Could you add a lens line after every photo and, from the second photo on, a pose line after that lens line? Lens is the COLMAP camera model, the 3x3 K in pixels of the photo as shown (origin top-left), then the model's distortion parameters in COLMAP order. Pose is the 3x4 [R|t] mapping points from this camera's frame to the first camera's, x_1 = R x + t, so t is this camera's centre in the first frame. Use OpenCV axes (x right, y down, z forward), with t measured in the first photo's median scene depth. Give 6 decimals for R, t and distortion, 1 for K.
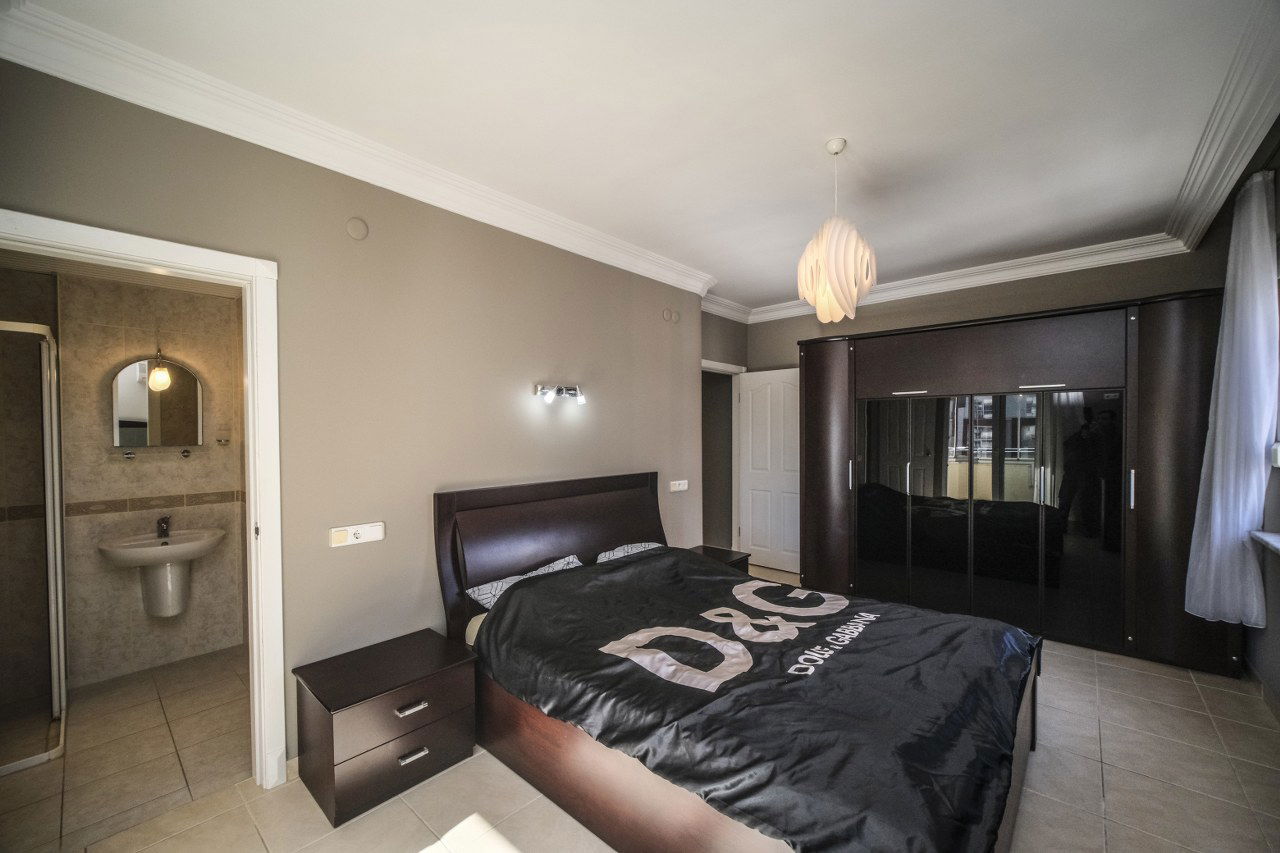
lens RADIAL K [[504.0, 0, 636.5], [0, 504.0, 435.9], [0, 0, 1]] dist [-0.001105, 0.000246]
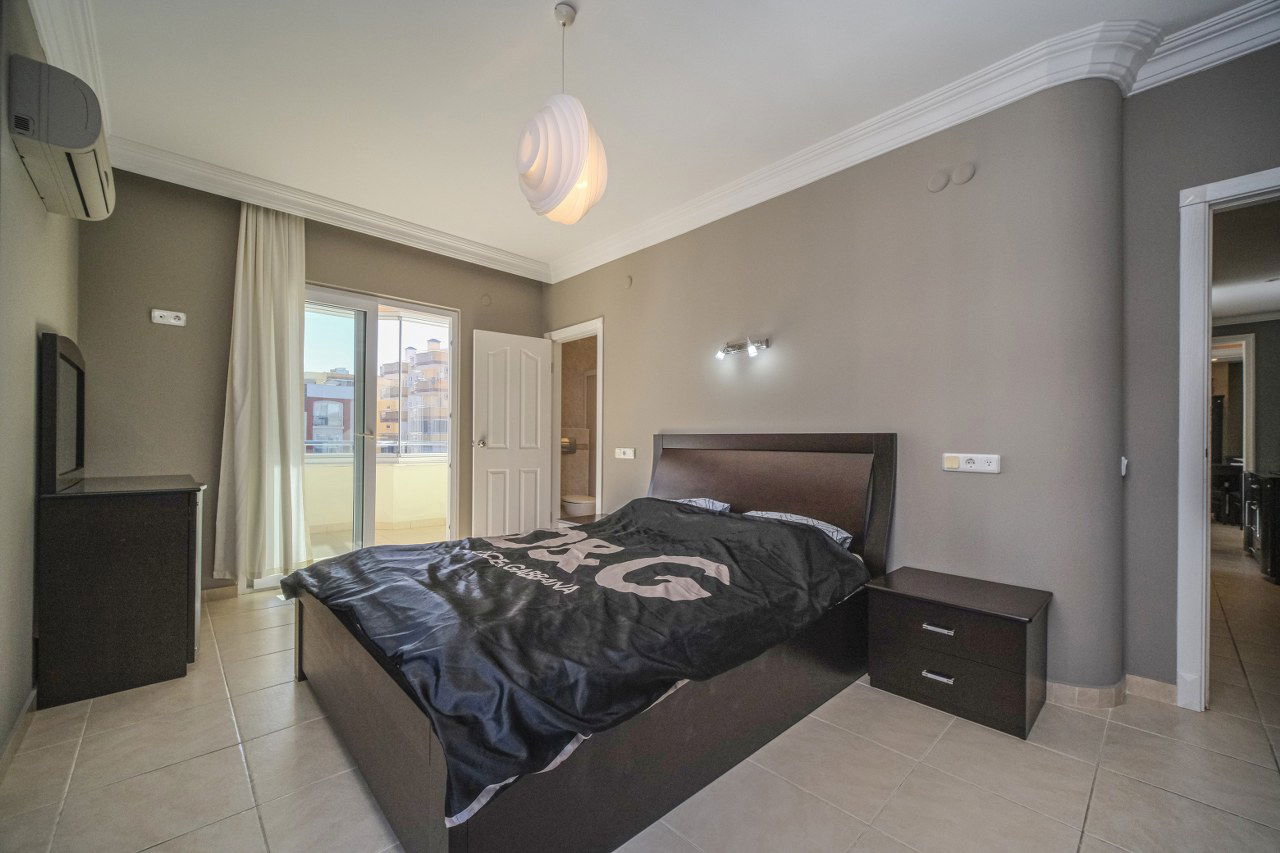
lens RADIAL K [[504.0, 0, 641.9], [0, 504.0, 436.7], [0, 0, 1]] dist [-0.001105, 0.000246]
pose [[-0.078731, -0.002388, -0.996893, 1.376392], [-0.017448, 0.999847, -0.001017, 0.154084], [0.996743, 0.017313, -0.078761, 1.345337]]
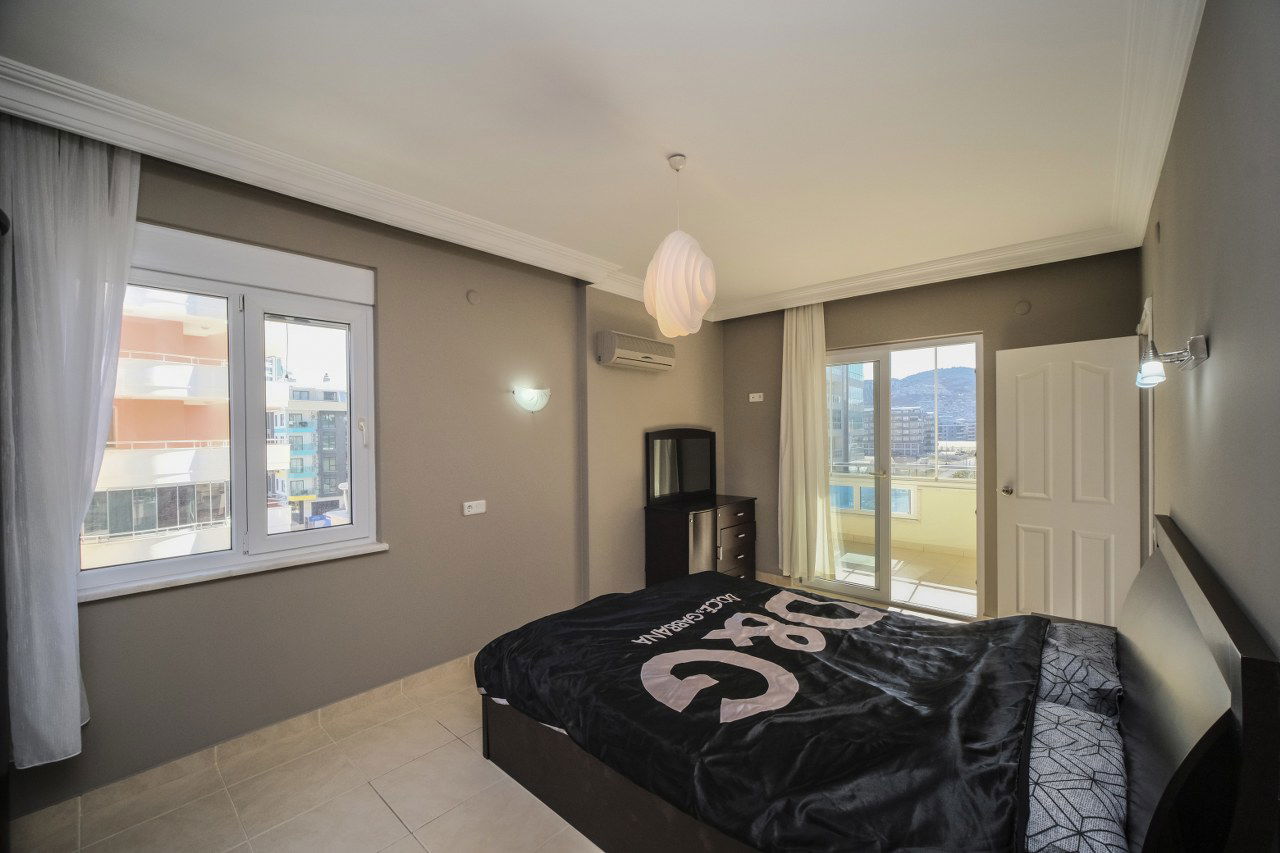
lens RADIAL K [[504.0, 0, 638.9], [0, 504.0, 431.4], [0, 0, 1]] dist [-0.001105, 0.000246]
pose [[-0.999904, 0.013873, -0.000635, 0.537516], [0.013868, 0.999878, 0.007256, -0.044465], [0.000736, 0.007247, -0.999973, 2.240871]]
